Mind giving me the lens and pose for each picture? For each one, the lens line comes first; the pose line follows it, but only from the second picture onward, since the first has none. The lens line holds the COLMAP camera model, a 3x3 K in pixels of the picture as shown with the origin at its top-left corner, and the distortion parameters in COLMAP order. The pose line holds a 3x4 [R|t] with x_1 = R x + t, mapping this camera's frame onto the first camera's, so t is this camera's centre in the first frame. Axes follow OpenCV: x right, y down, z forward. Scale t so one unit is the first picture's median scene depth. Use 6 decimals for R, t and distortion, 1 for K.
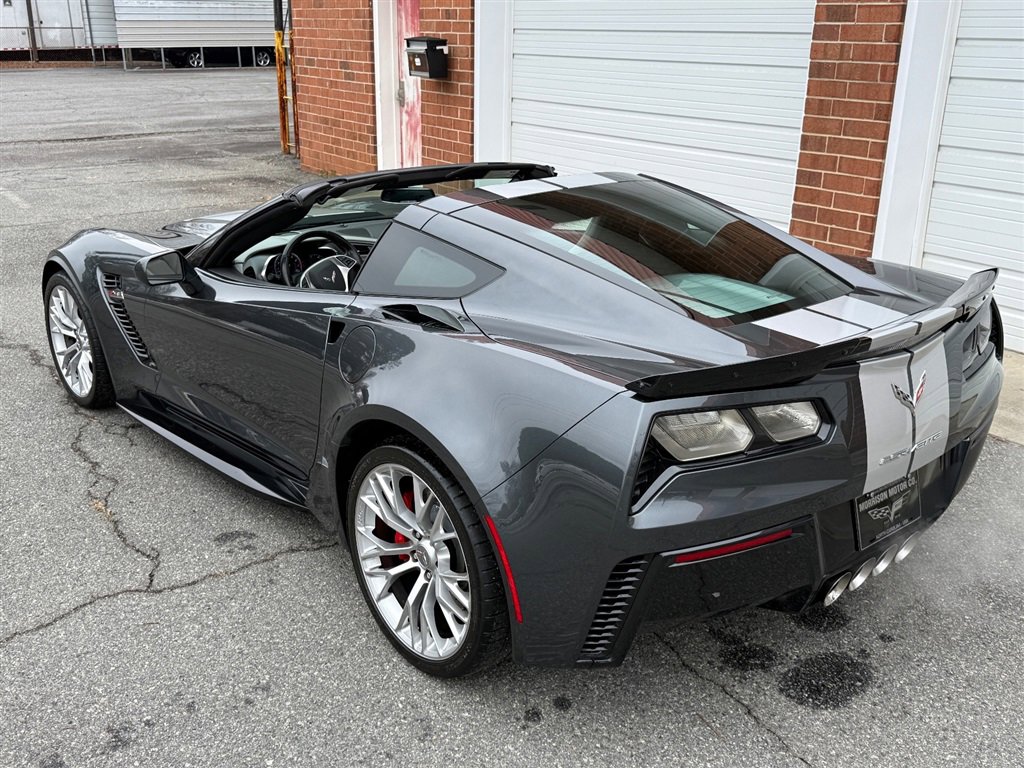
lens RADIAL K [[1027.2, 0, 516.0], [0, 1027.2, 385.0], [0, 0, 1]] dist [0.037123, 0.000000]
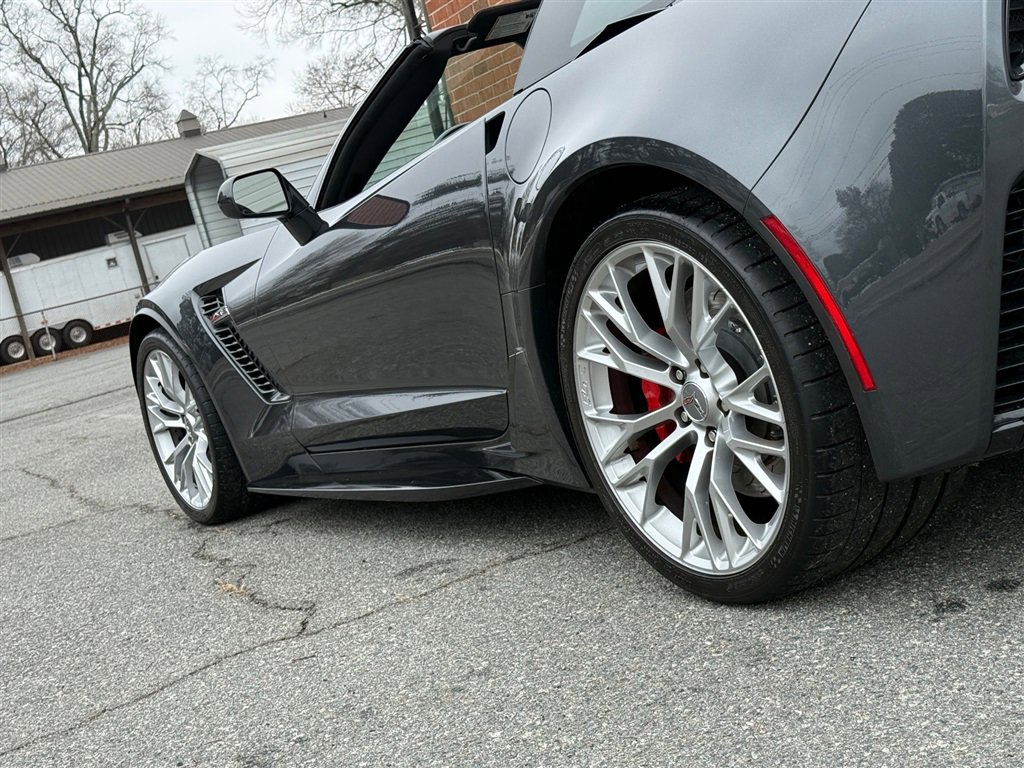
lens RADIAL K [[1526.3, 0, 505.7], [0, 1526.3, 382.8], [0, 0, 1]] dist [0.215717, 0.000000]
pose [[0.950496, -0.230699, -0.208173, -0.006713], [0.181575, 0.956005, -0.230402, 0.298226], [0.252168, 0.181197, 0.950568, 0.117367]]
